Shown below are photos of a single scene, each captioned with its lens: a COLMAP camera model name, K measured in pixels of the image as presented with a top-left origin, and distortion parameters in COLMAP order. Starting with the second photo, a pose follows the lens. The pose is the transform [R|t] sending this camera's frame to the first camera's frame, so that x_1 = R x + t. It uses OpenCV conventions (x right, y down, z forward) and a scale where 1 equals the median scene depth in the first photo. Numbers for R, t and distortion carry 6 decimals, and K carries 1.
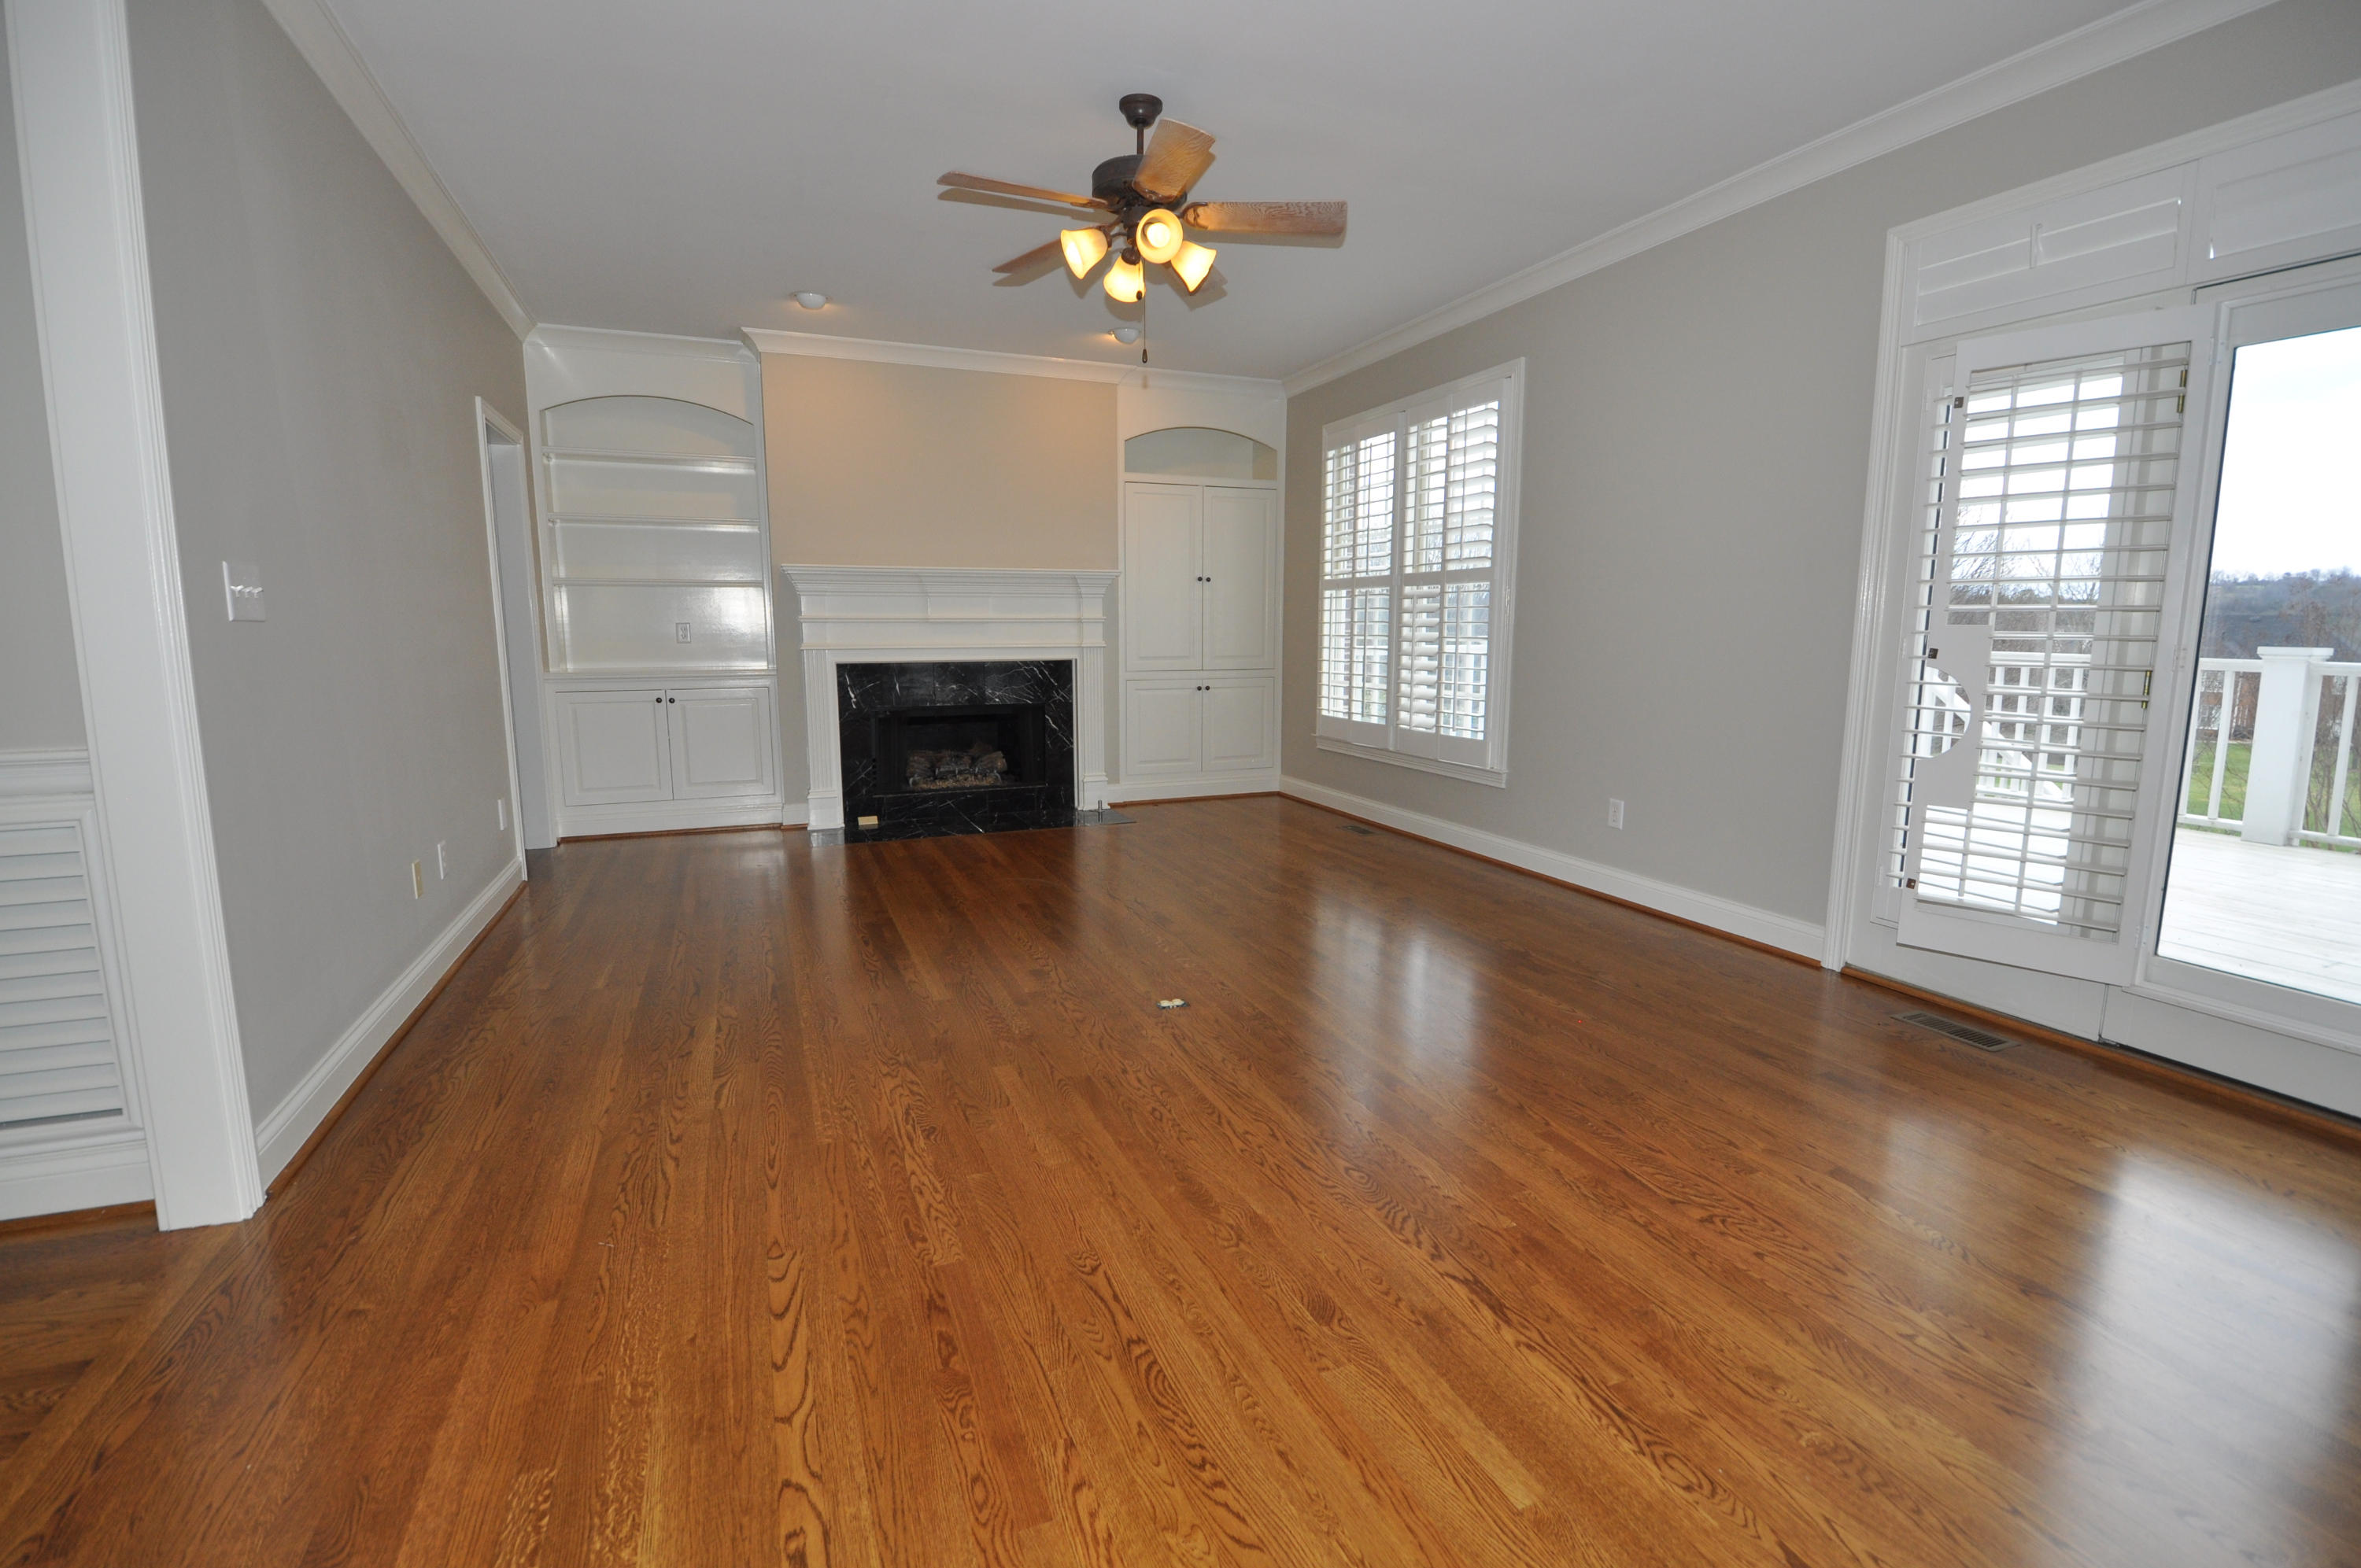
lens RADIAL K [[1043.7, 0, 1163.2], [0, 1043.7, 780.5], [0, 0, 1]] dist [0.002475, -0.013023]
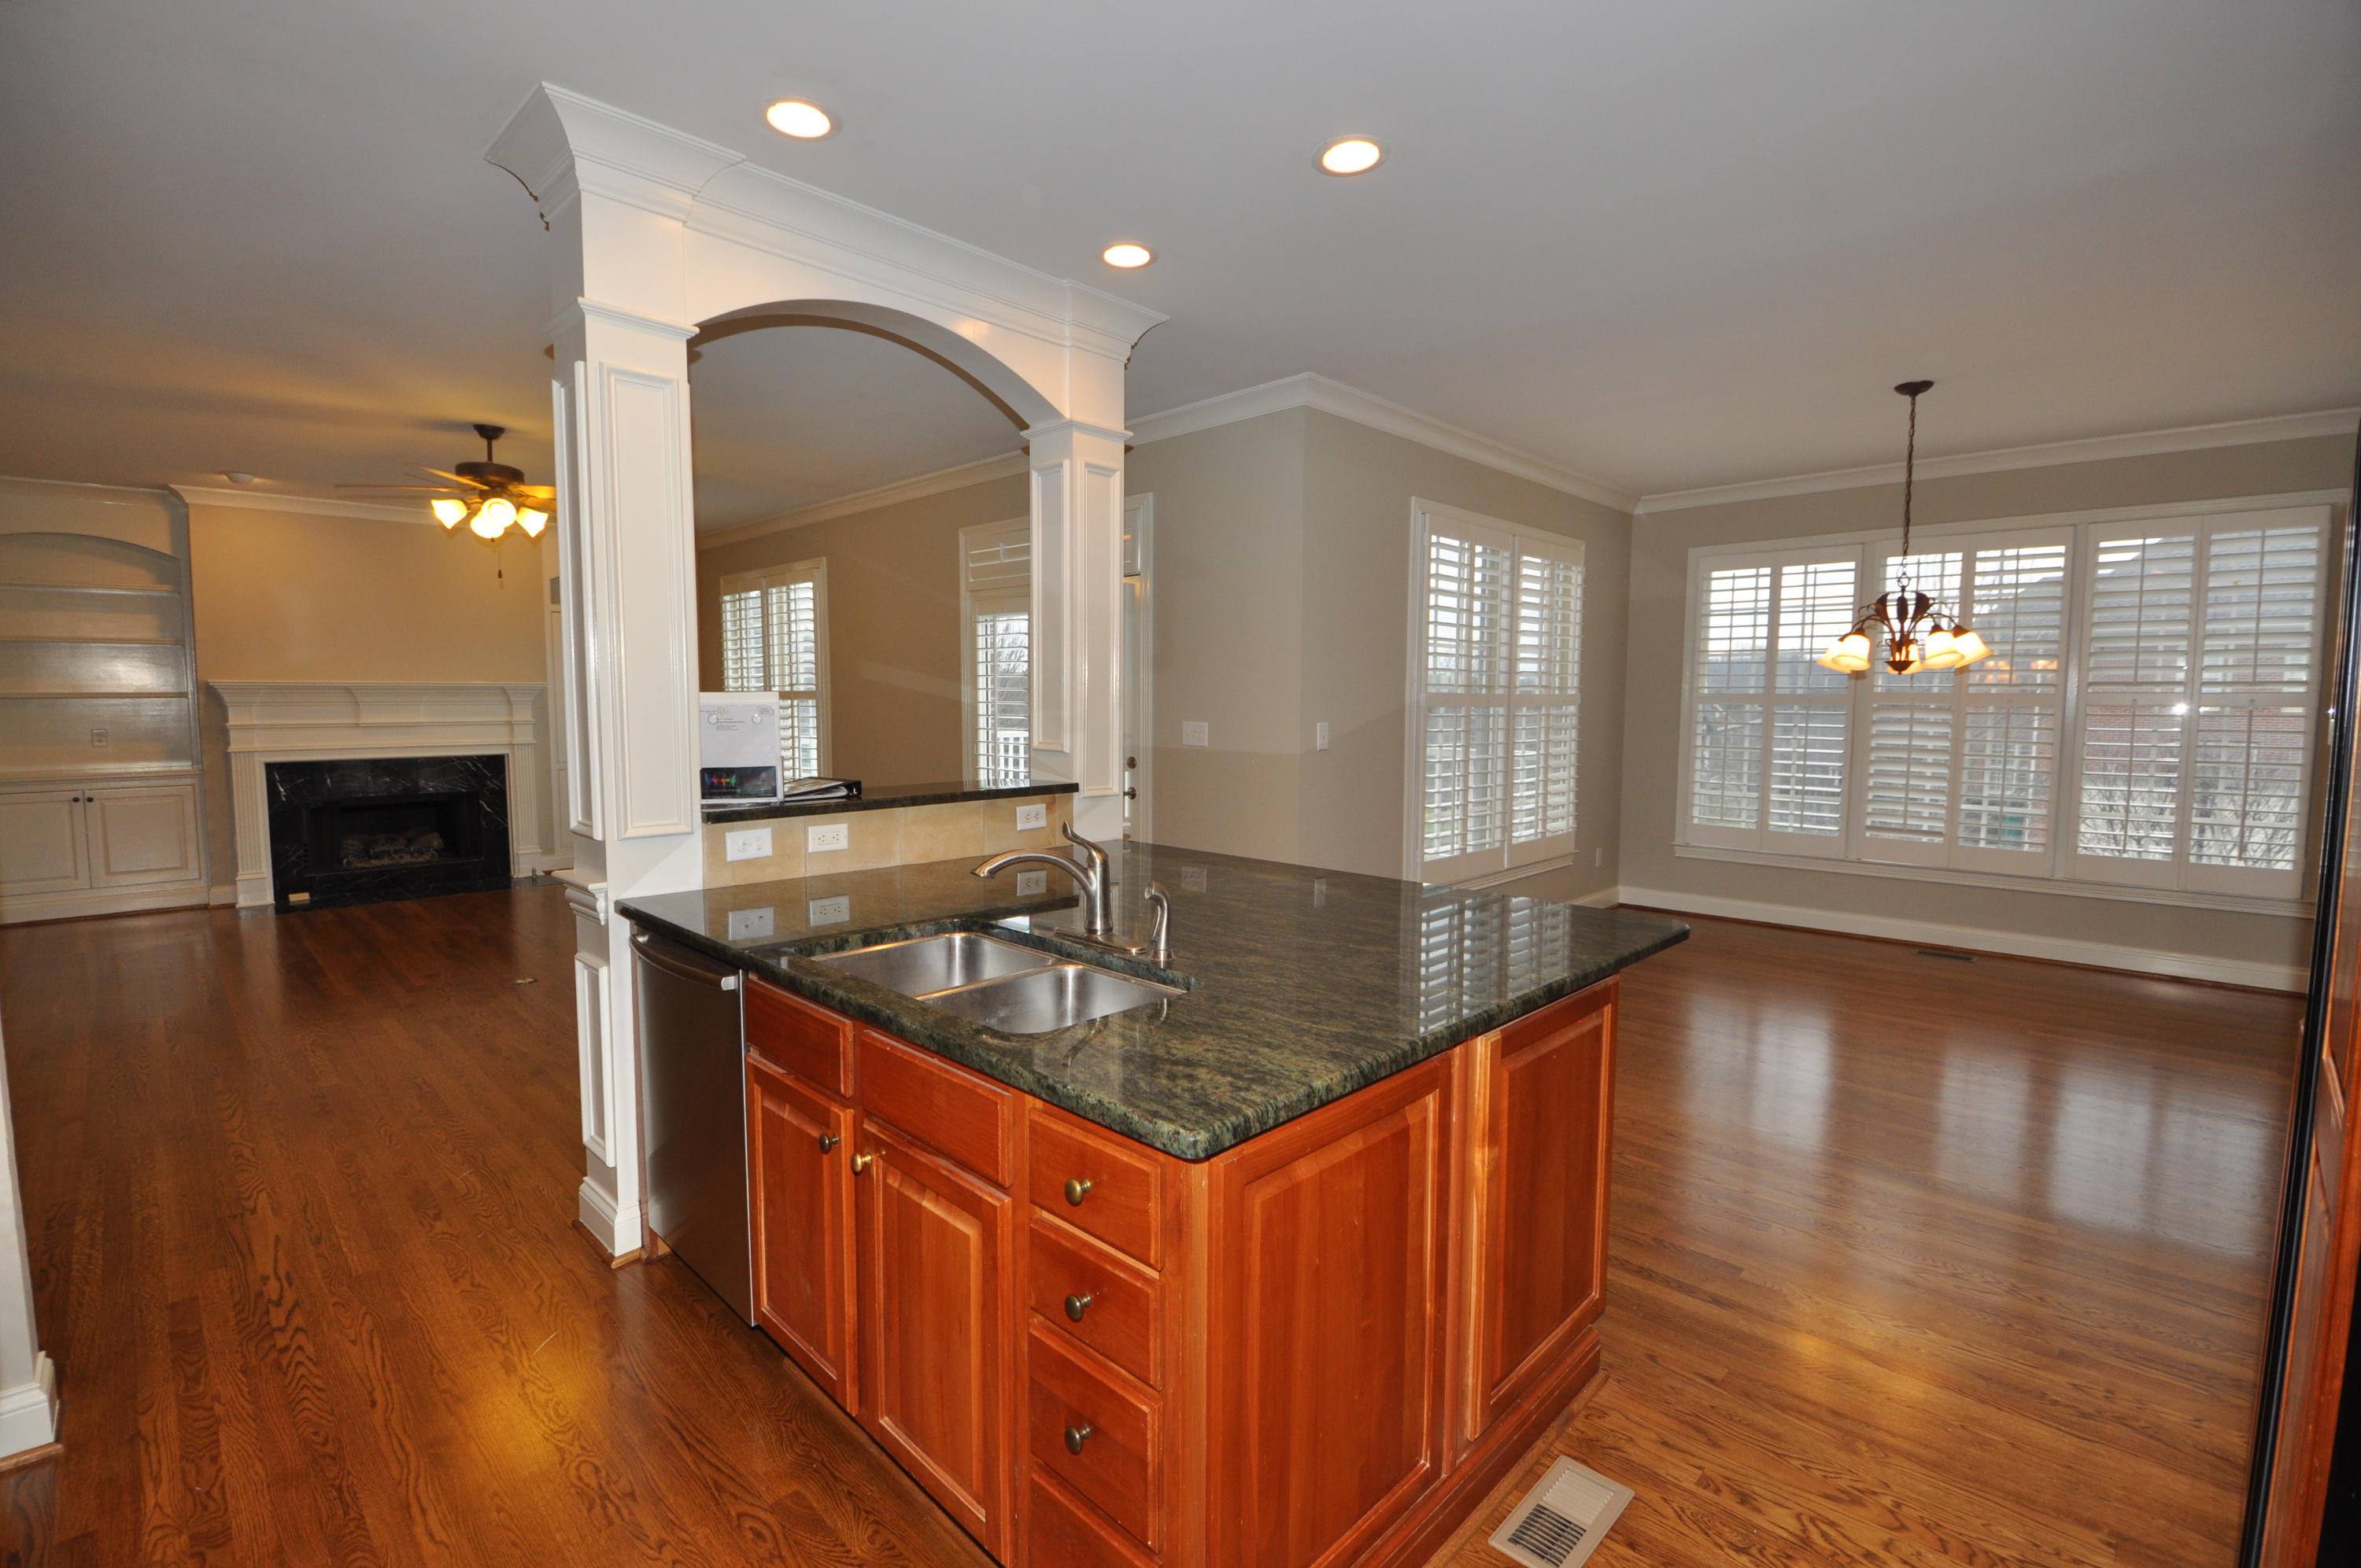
lens RADIAL K [[1043.7, 0, 1158.5], [0, 1043.7, 781.7], [0, 0, 1]] dist [0.002475, -0.013023]
pose [[0.919691, -0.028021, 0.391643, 0.152780], [0.053739, 0.997047, -0.054859, 0.026321], [-0.388949, 0.071499, 0.918481, -0.460902]]
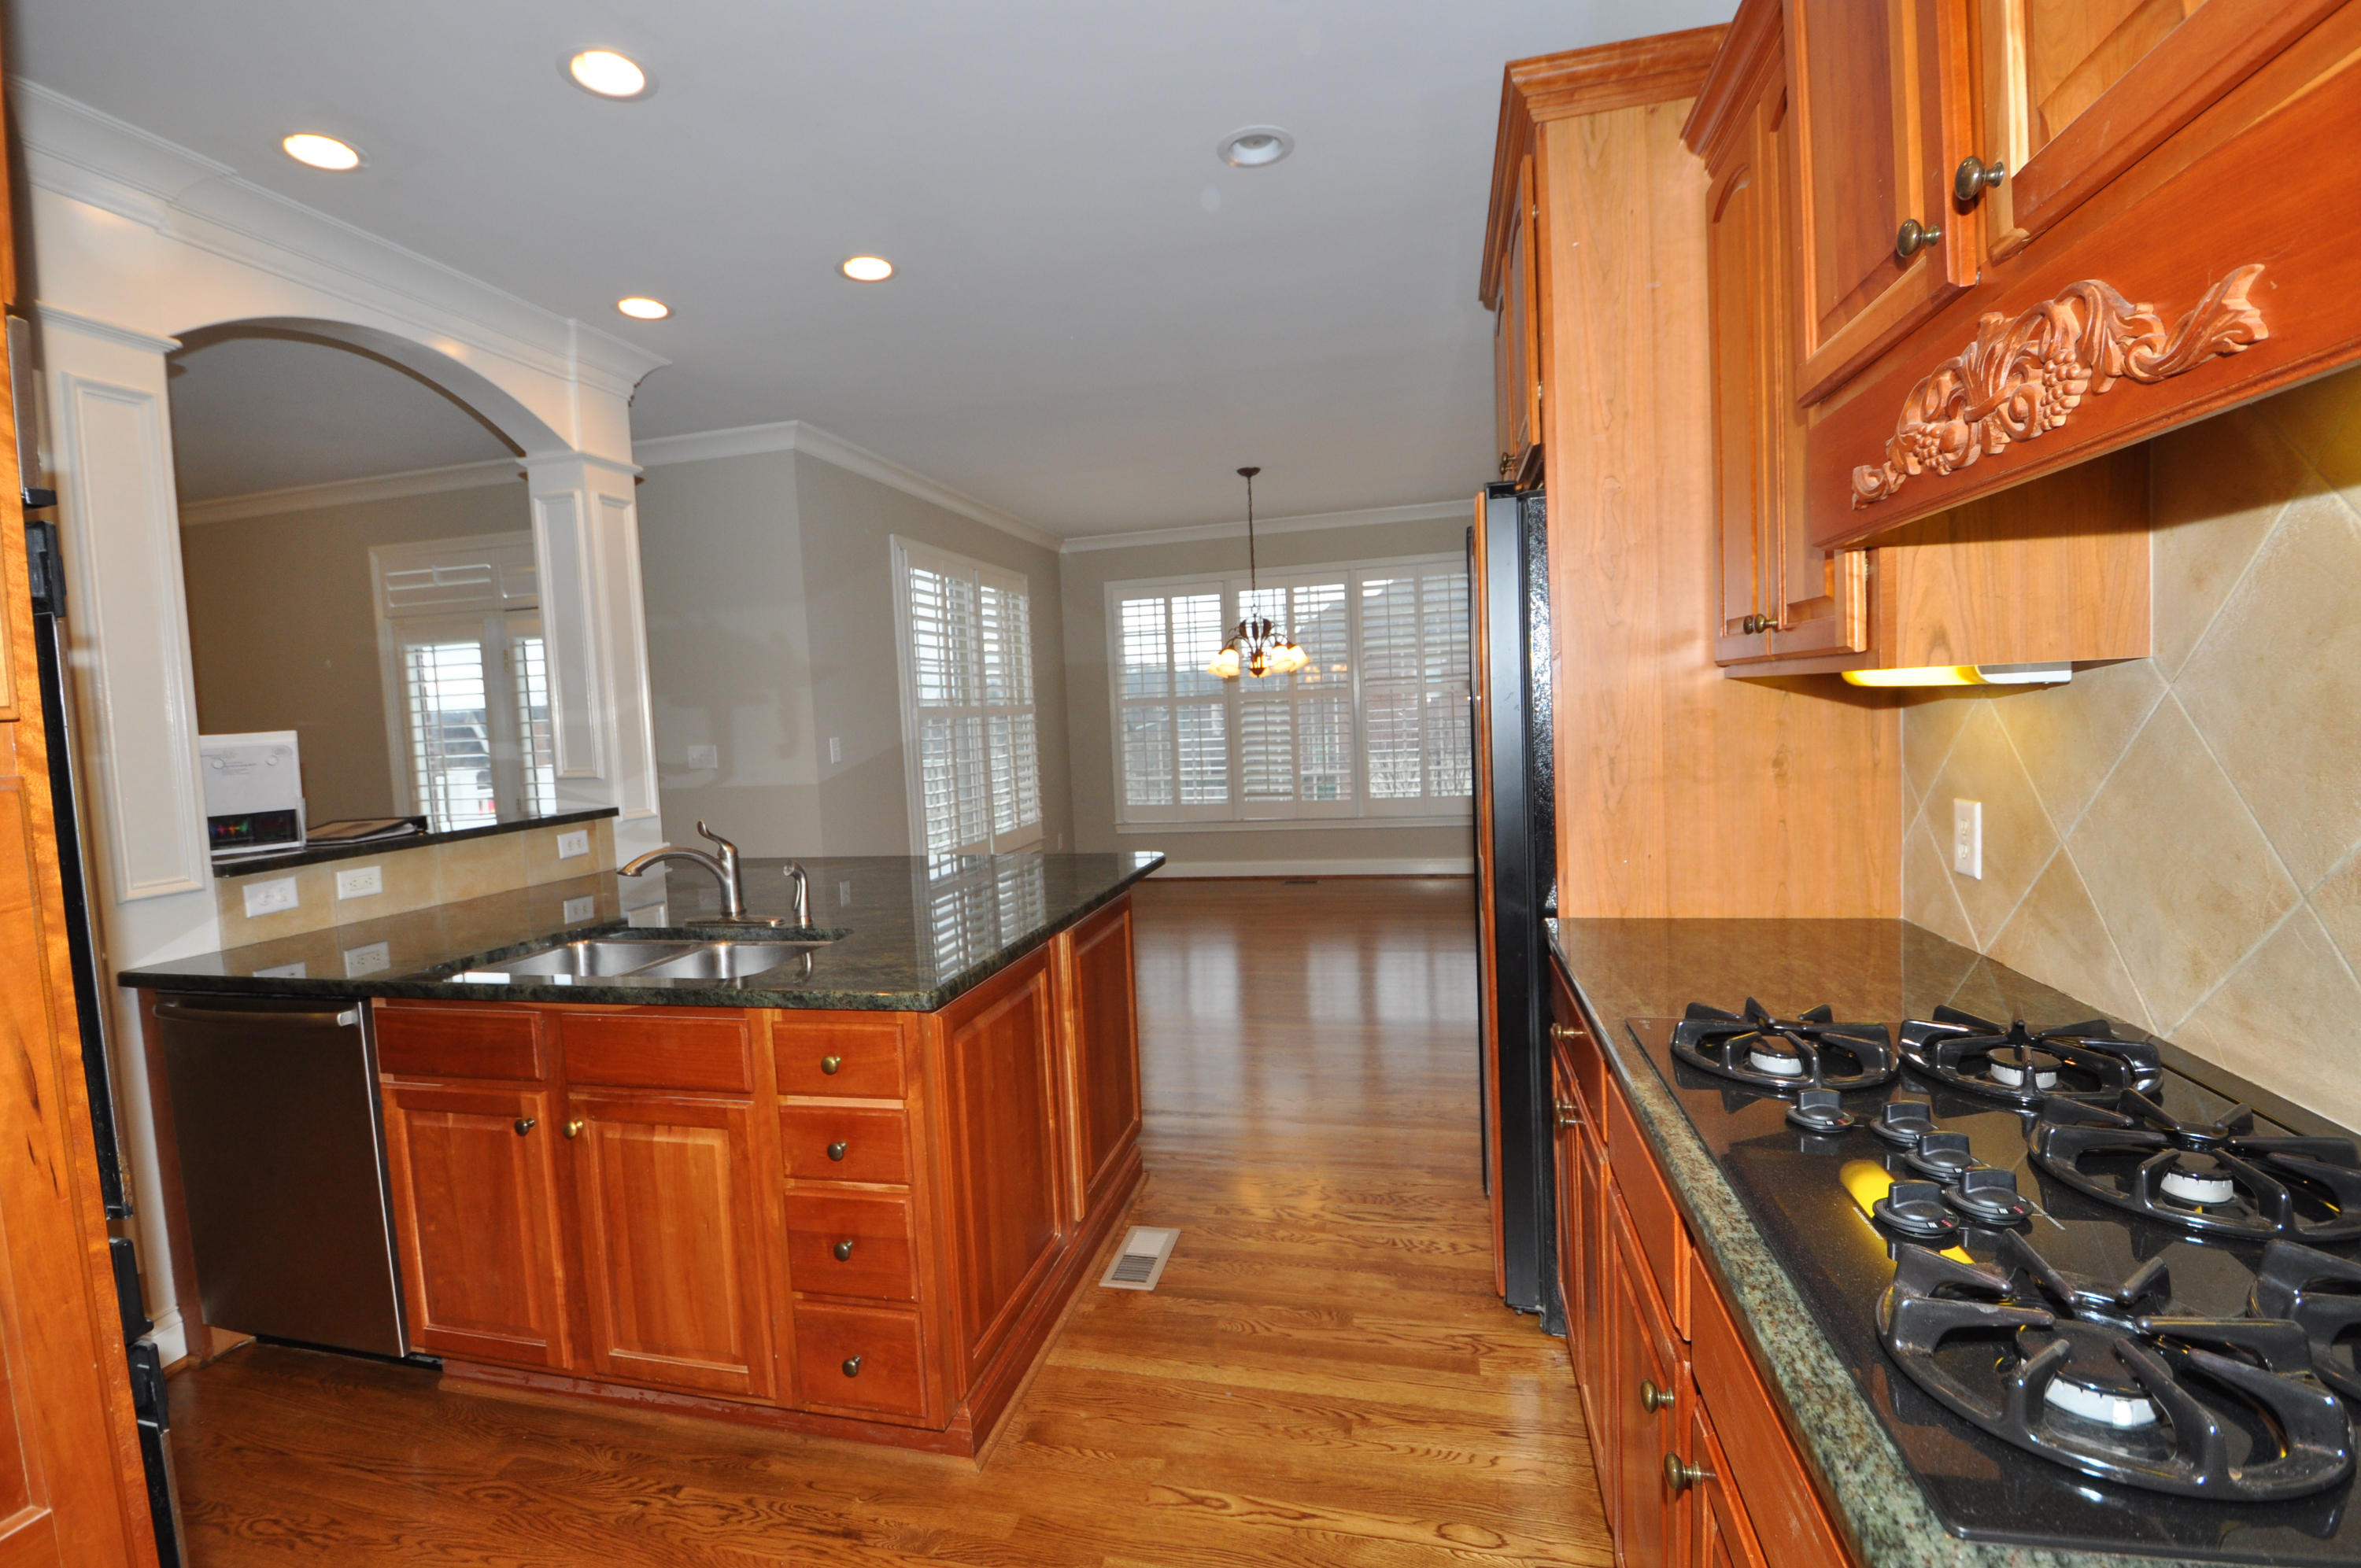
lens RADIAL K [[1043.7, 0, 1170.4], [0, 1043.7, 780.1], [0, 0, 1]] dist [0.002475, -0.013023]
pose [[0.582862, -0.084450, 0.808170, 0.051488], [0.165650, 0.986048, -0.016431, 0.038730], [-0.795507, 0.143450, 0.588719, -0.507348]]
